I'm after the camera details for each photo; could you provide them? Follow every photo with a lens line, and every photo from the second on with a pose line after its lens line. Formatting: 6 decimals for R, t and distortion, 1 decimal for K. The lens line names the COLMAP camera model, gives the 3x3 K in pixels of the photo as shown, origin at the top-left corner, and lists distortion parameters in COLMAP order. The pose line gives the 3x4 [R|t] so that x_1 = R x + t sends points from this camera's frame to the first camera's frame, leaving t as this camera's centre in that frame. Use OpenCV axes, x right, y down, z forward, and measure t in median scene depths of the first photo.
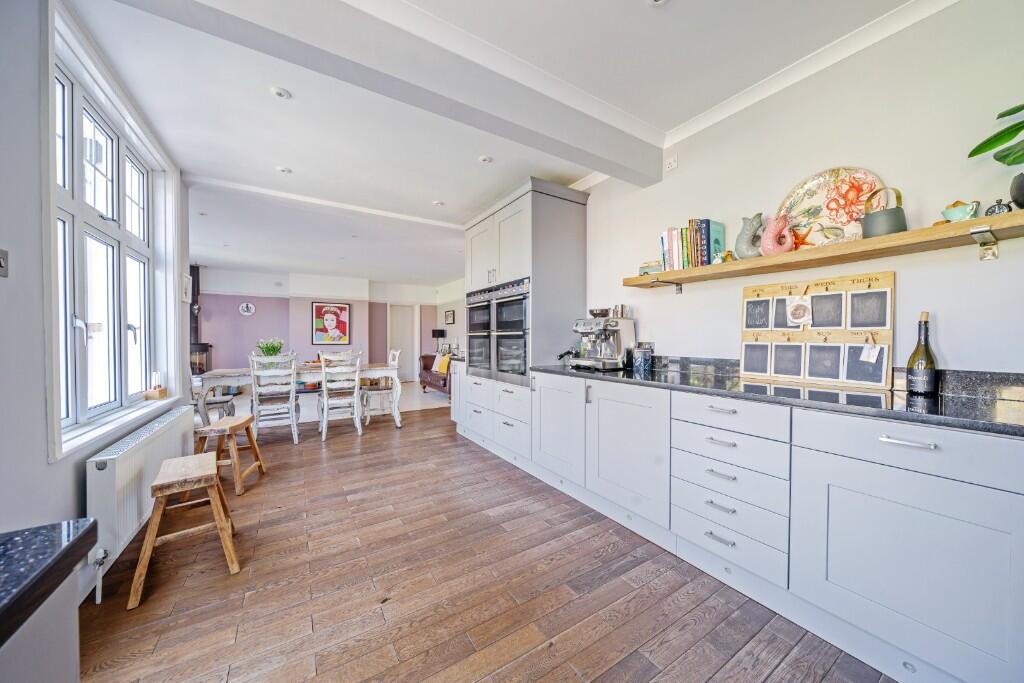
lens RADIAL K [[350.4, 0, 507.1], [0, 350.4, 342.8], [0, 0, 1]] dist [0.000259, 0.000004]
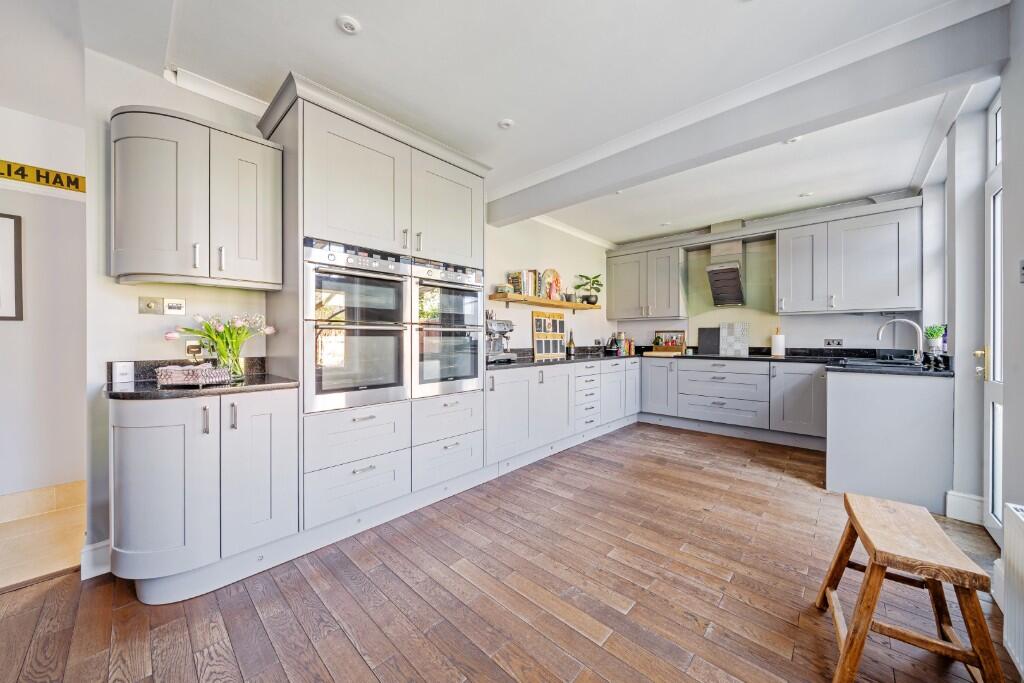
lens RADIAL K [[350.4, 0, 505.5], [0, 350.4, 340.0], [0, 0, 1]] dist [0.000259, 0.000004]
pose [[-0.251818, -0.003056, 0.967770, -1.190455], [0.010693, 0.999925, 0.005940, -0.009232], [-0.967715, 0.011844, -0.251767, 1.654028]]
